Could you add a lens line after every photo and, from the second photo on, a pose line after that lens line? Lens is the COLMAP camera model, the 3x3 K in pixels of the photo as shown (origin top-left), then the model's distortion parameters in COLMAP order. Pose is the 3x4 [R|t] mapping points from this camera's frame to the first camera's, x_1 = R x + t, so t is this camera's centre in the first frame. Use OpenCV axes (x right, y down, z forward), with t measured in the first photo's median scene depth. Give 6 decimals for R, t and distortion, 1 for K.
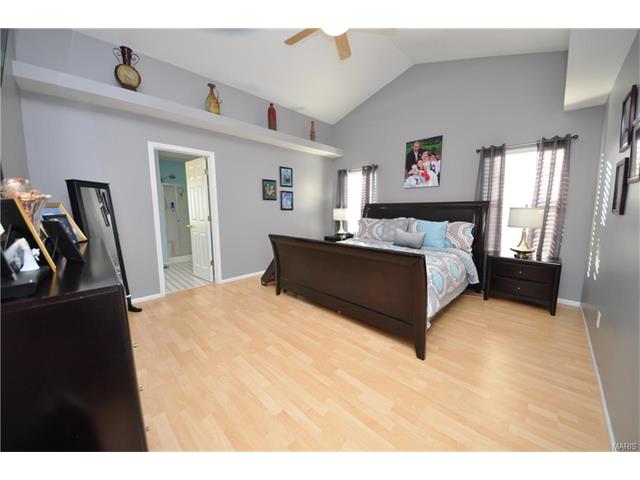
lens RADIAL K [[229.8, 0, 324.0], [0, 229.8, 237.5], [0, 0, 1]] dist [0.016975, -0.015209]
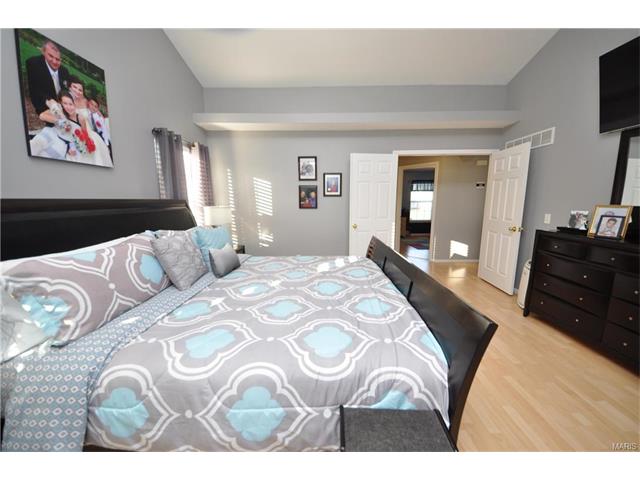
lens RADIAL K [[229.8, 0, 324.0], [0, 229.8, 237.5], [0, 0, 1]] dist [0.016975, -0.015209]
pose [[-0.680745, -0.110621, 0.724120, -0.220520], [0.093503, 0.967323, 0.235676, -0.144045], [-0.726528, 0.228142, -0.648157, 0.992919]]
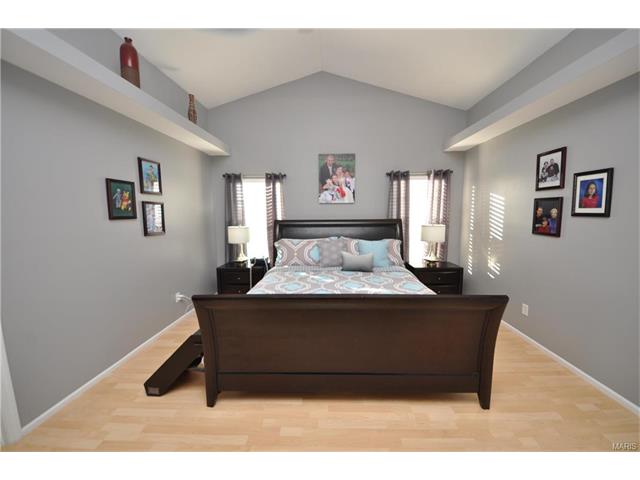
lens RADIAL K [[229.8, 0, 324.0], [0, 229.8, 237.5], [0, 0, 1]] dist [0.016975, -0.015209]
pose [[0.737868, -0.073907, 0.670886, -0.276126], [0.090801, 0.995820, 0.009836, -0.092215], [-0.668809, 0.053659, 0.741495, 0.339816]]
